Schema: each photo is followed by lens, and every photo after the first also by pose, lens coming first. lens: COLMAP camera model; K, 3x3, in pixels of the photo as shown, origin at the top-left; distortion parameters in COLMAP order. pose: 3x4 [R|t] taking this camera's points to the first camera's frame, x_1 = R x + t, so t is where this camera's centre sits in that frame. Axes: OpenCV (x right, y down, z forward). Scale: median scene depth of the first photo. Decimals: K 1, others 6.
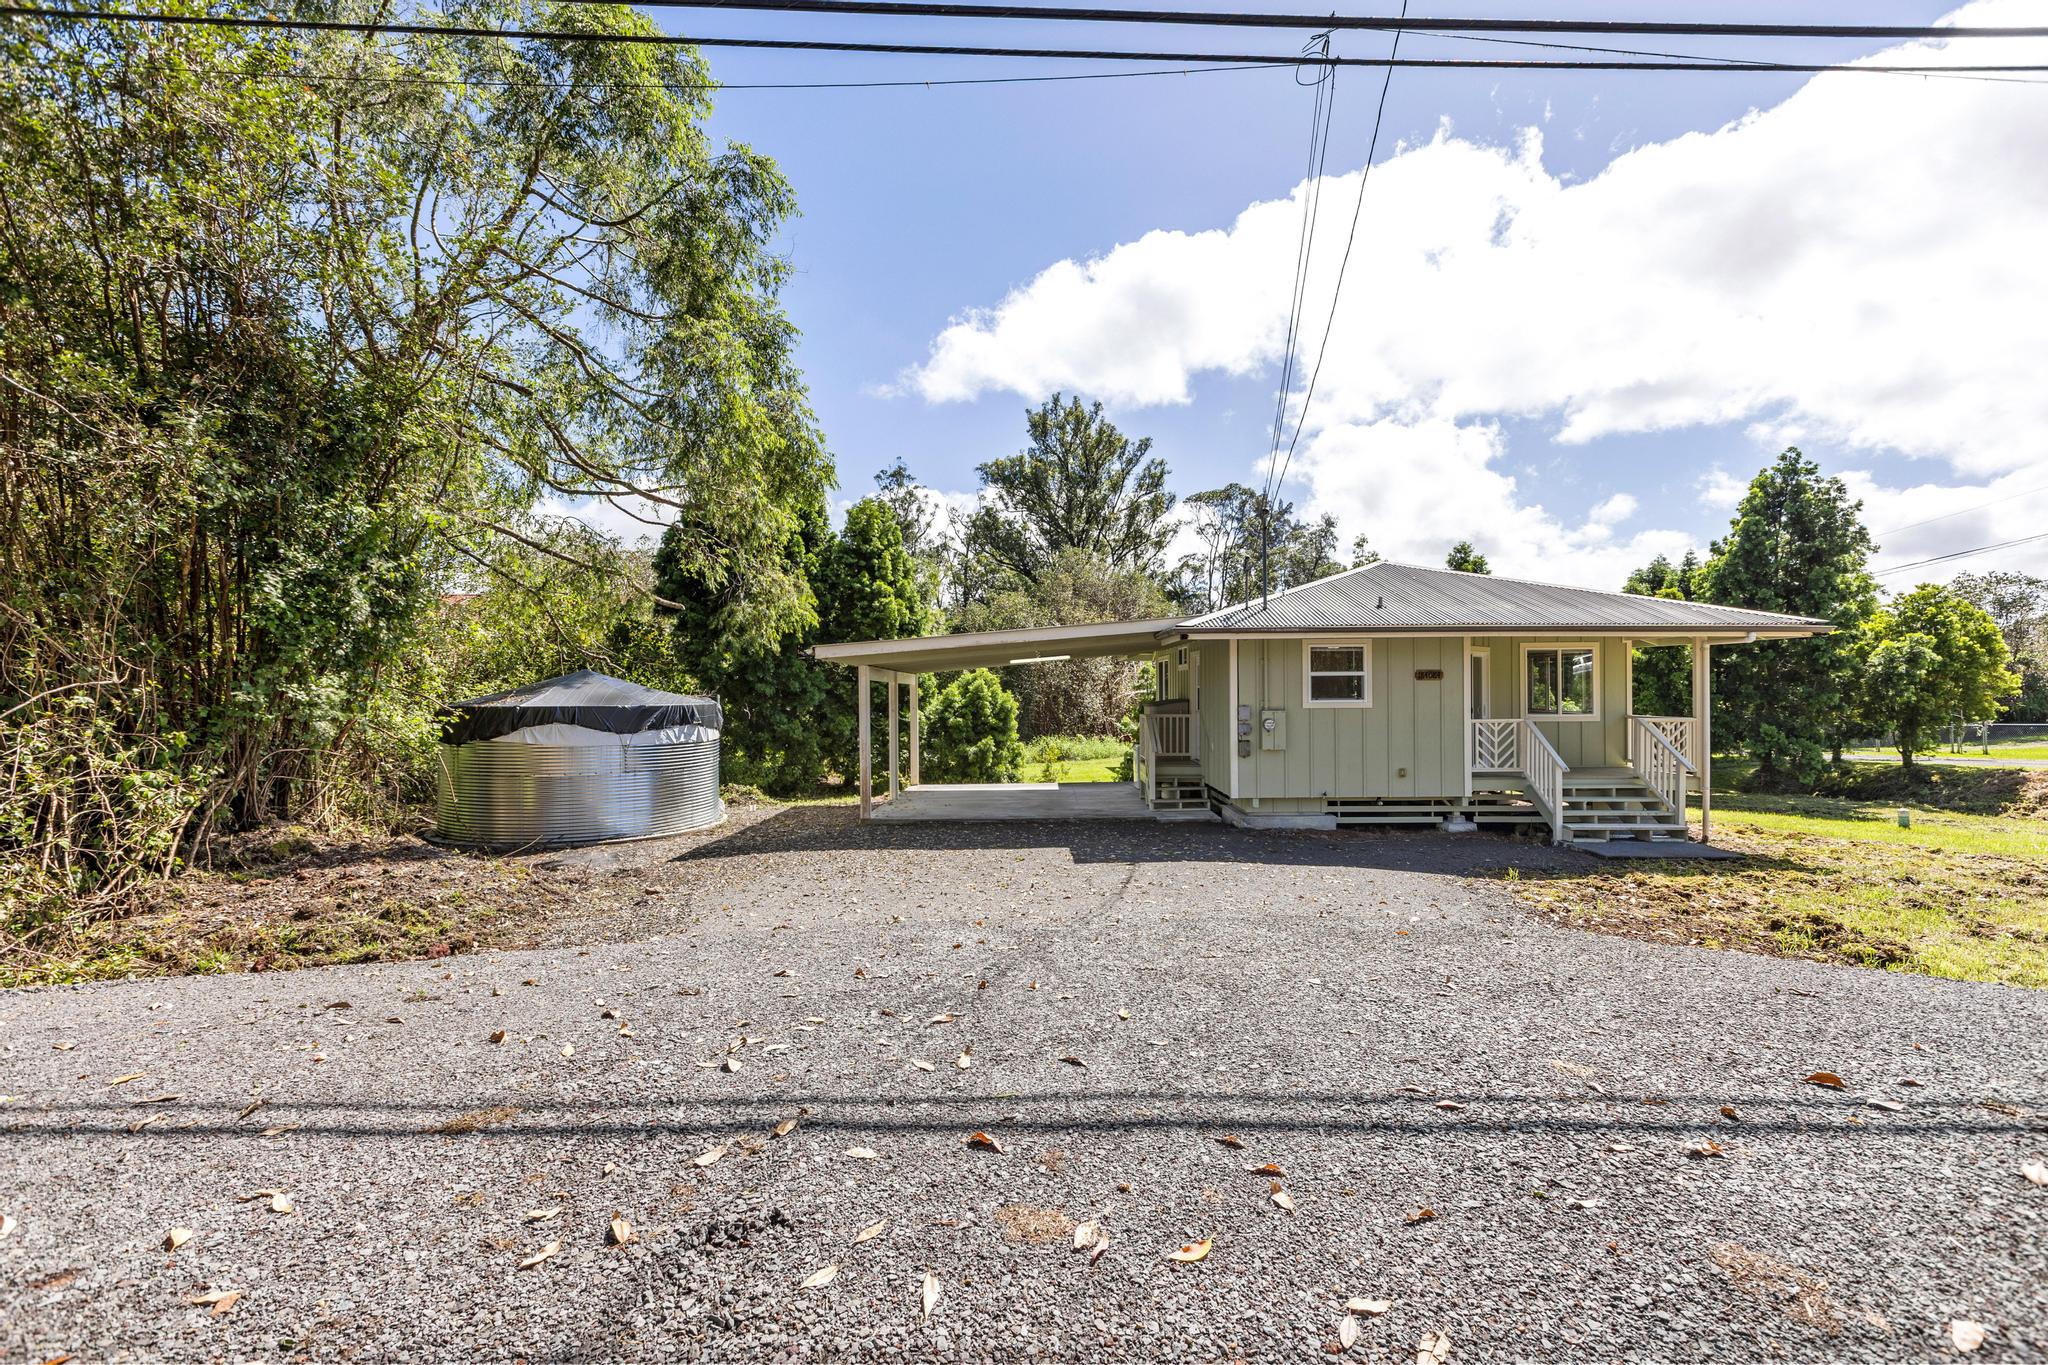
lens RADIAL K [[914.9, 0, 1026.6], [0, 914.9, 690.7], [0, 0, 1]] dist [0.004183, -0.001802]
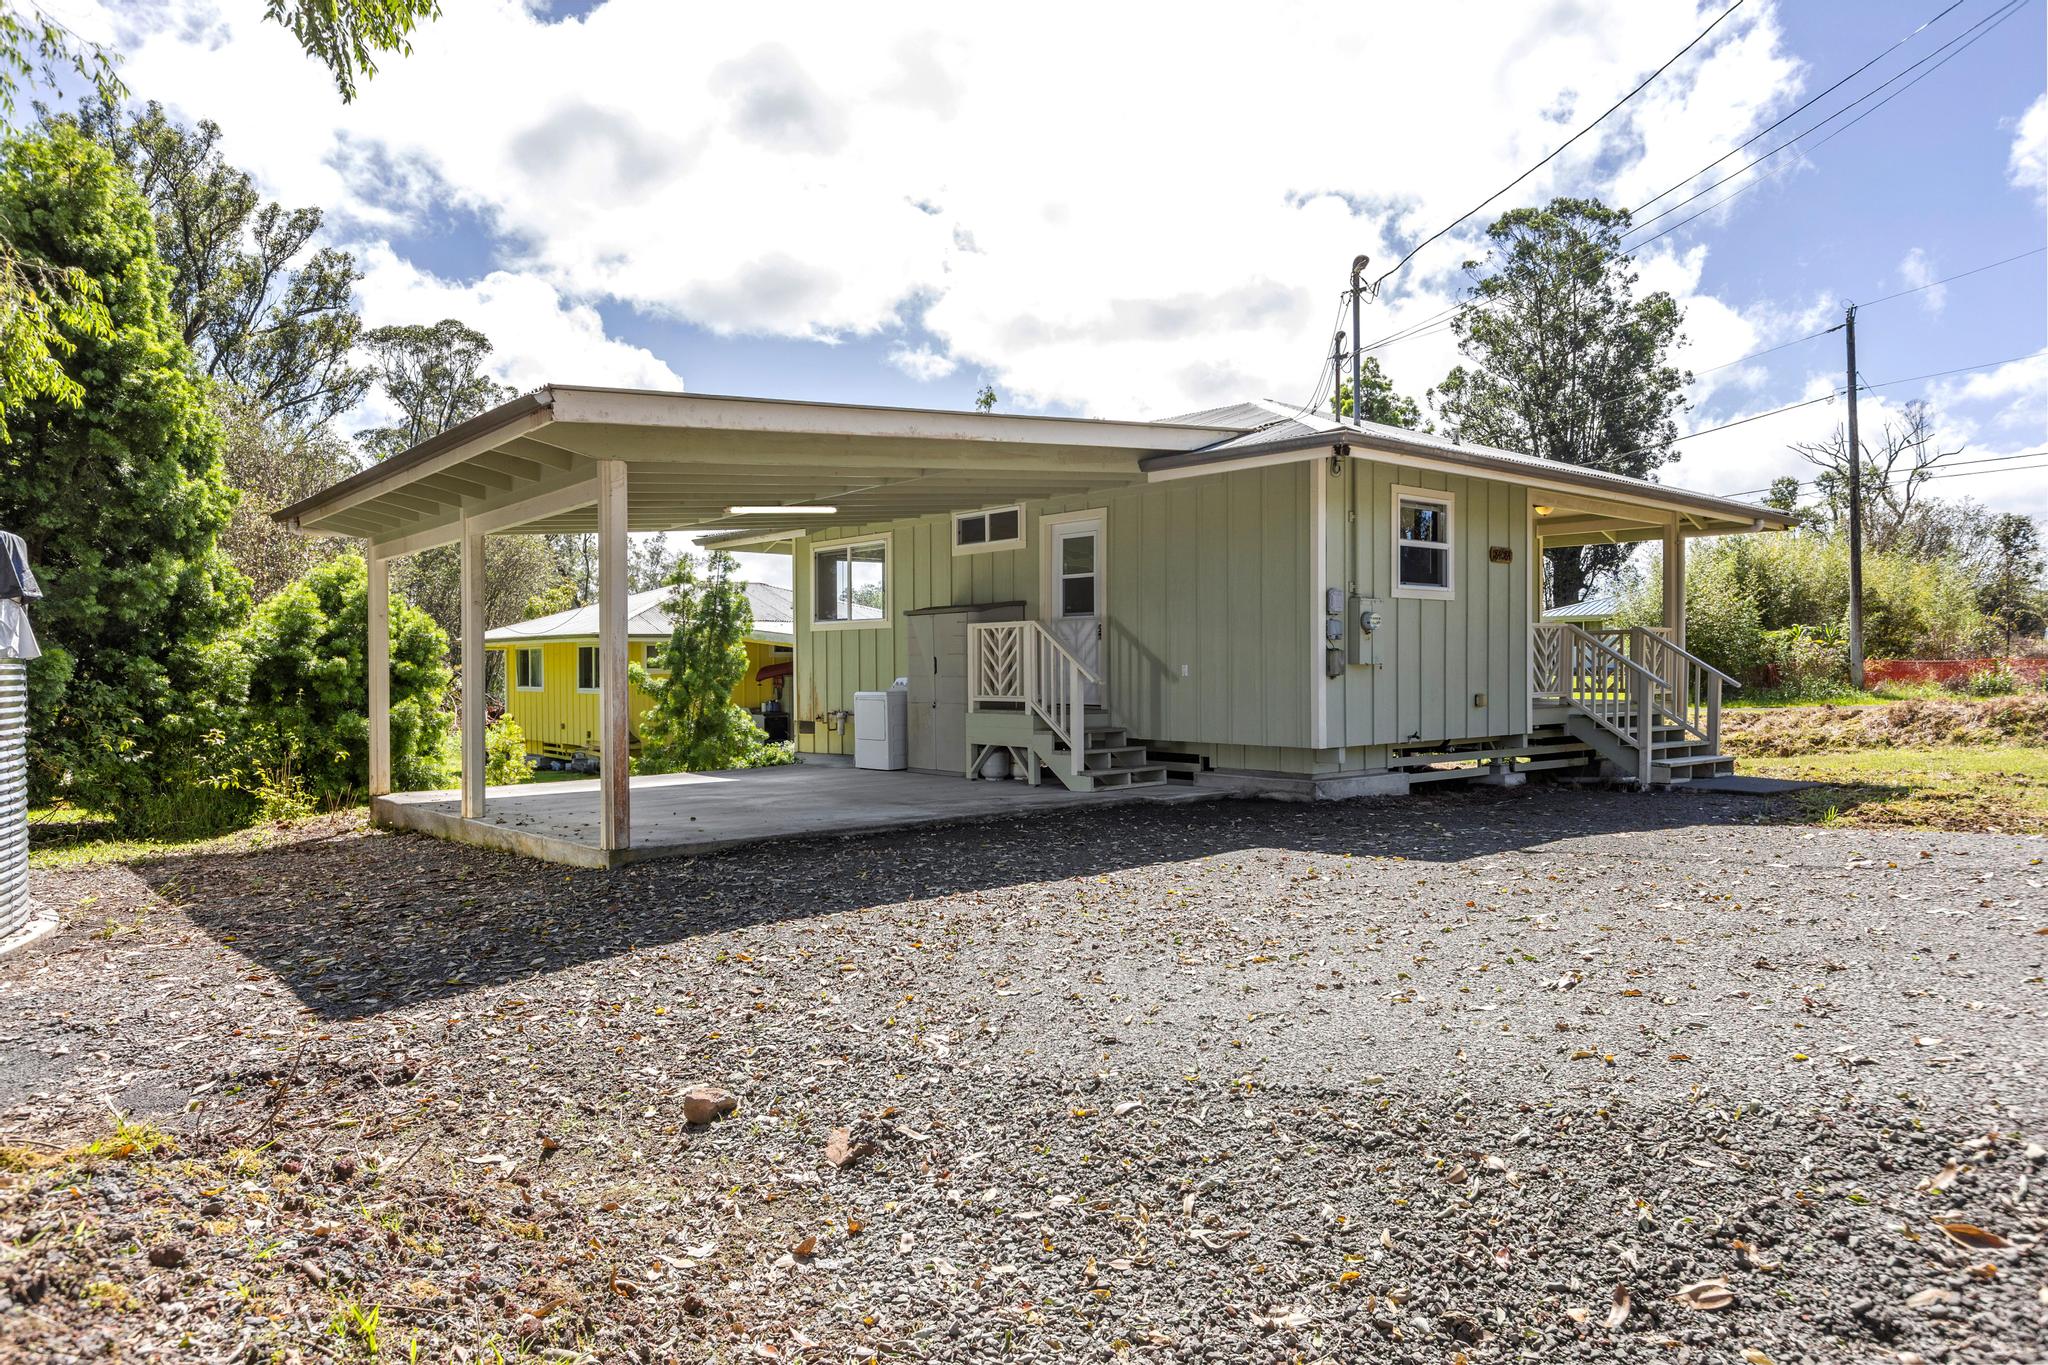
lens RADIAL K [[1322.6, 0, 1038.4], [0, 1322.6, 685.7], [0, 0, 1]] dist [0.004918, -0.000589]
pose [[0.749494, -0.005873, 0.661985, -0.254358], [-0.000017, 0.999960, 0.008892, 0.038668], [-0.662011, -0.006676, 0.749464, 0.270745]]
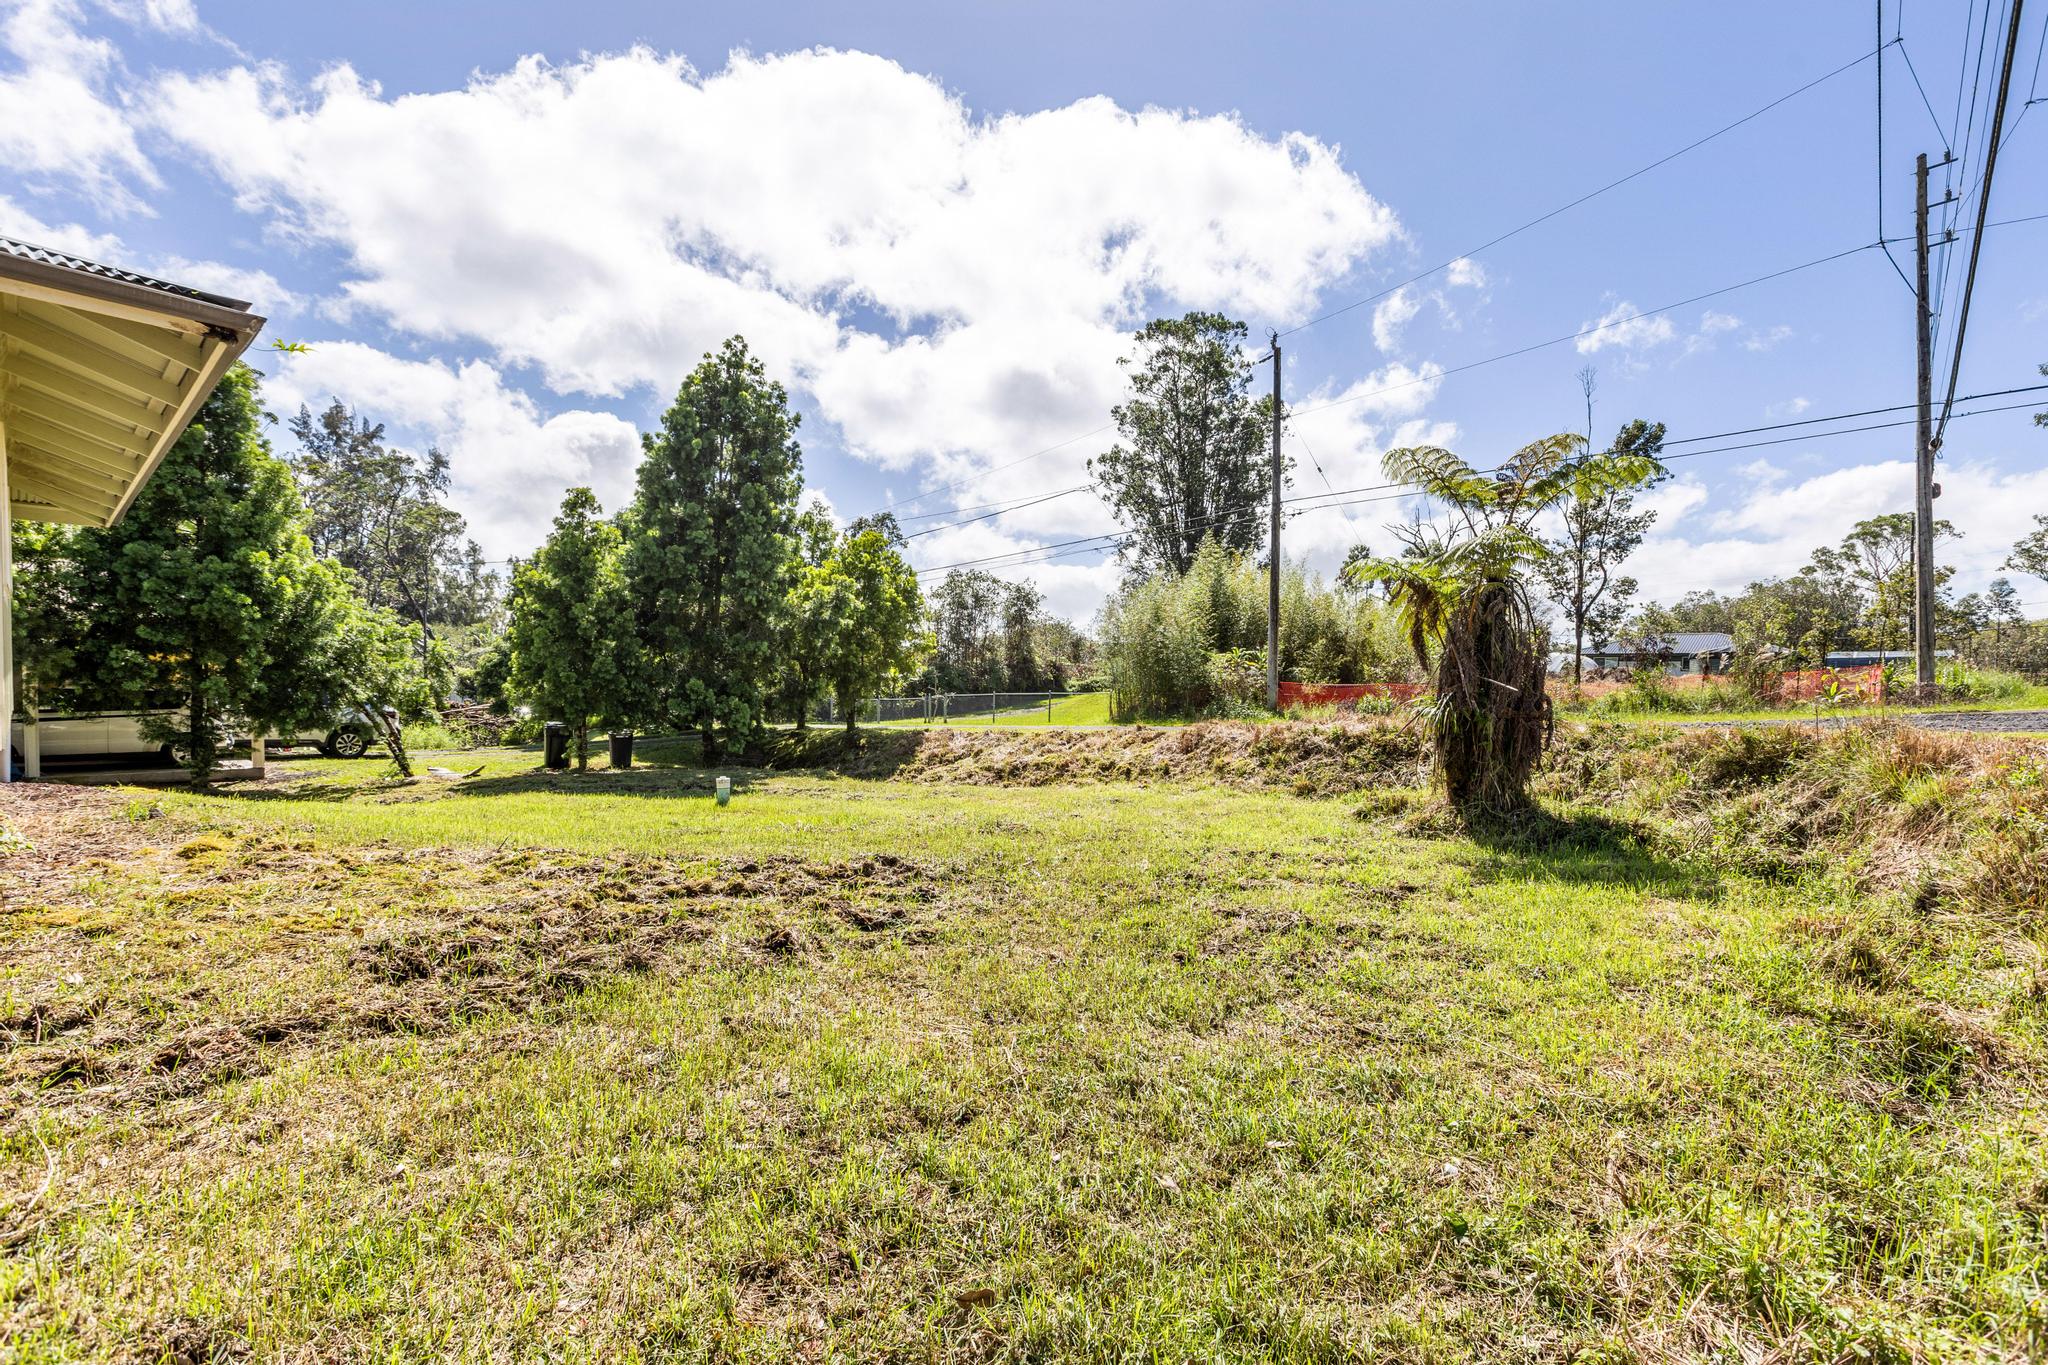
lens RADIAL K [[958.1, 0, 1045.1], [0, 958.1, 700.7], [0, 0, 1]] dist [0.006048, -0.001187]
pose [[0.663182, 0.009169, 0.748402, 0.395539], [-0.025616, 0.999617, 0.010453, 0.039708], [-0.748020, -0.026103, 0.663163, 0.235302]]
